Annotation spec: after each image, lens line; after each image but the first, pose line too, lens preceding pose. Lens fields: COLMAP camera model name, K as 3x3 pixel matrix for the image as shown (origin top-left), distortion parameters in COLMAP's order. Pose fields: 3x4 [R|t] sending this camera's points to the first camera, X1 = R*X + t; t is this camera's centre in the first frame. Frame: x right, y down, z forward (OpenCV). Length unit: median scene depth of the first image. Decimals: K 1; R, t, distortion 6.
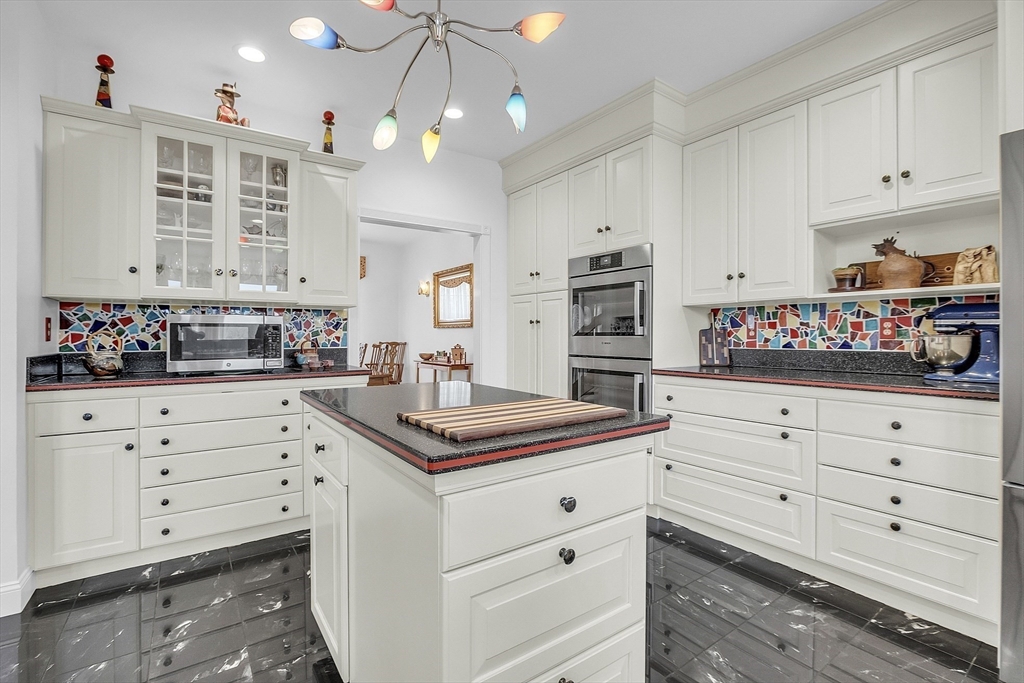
lens RADIAL K [[455.6, 0, 507.5], [0, 455.6, 336.8], [0, 0, 1]] dist [-0.016471, -0.000184]
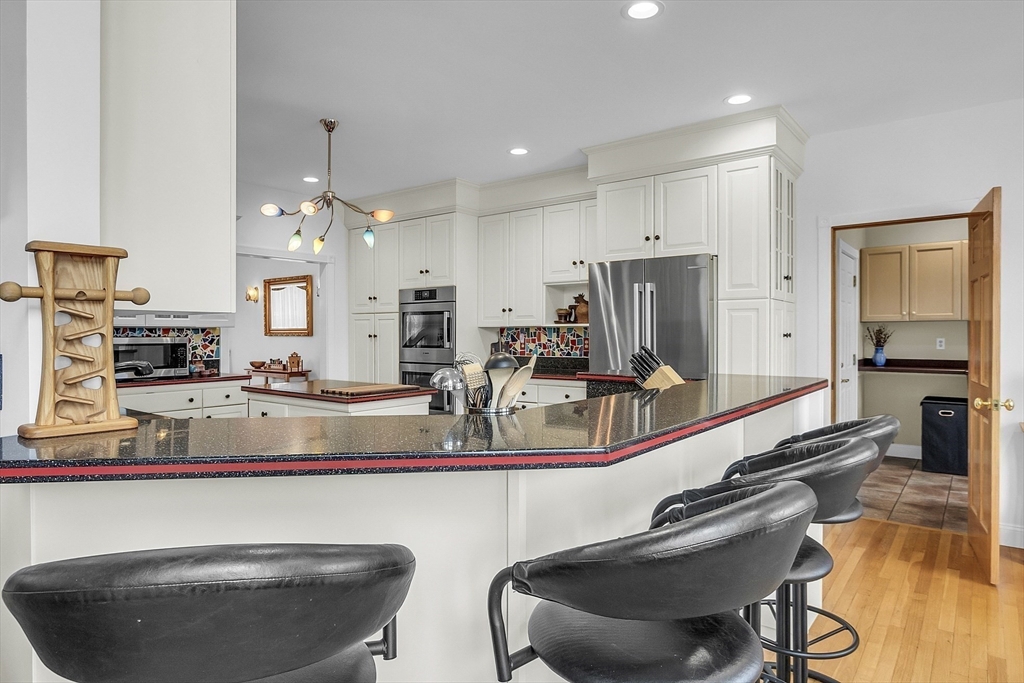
lens RADIAL K [[577.9, 0, 515.3], [0, 577.9, 338.8], [0, 0, 1]] dist [-0.039235, 0.000051]
pose [[0.949482, -0.002850, 0.313808, -0.080060], [0.001428, 0.999988, 0.004761, -0.038835], [-0.313818, -0.004072, 0.949475, -0.777380]]
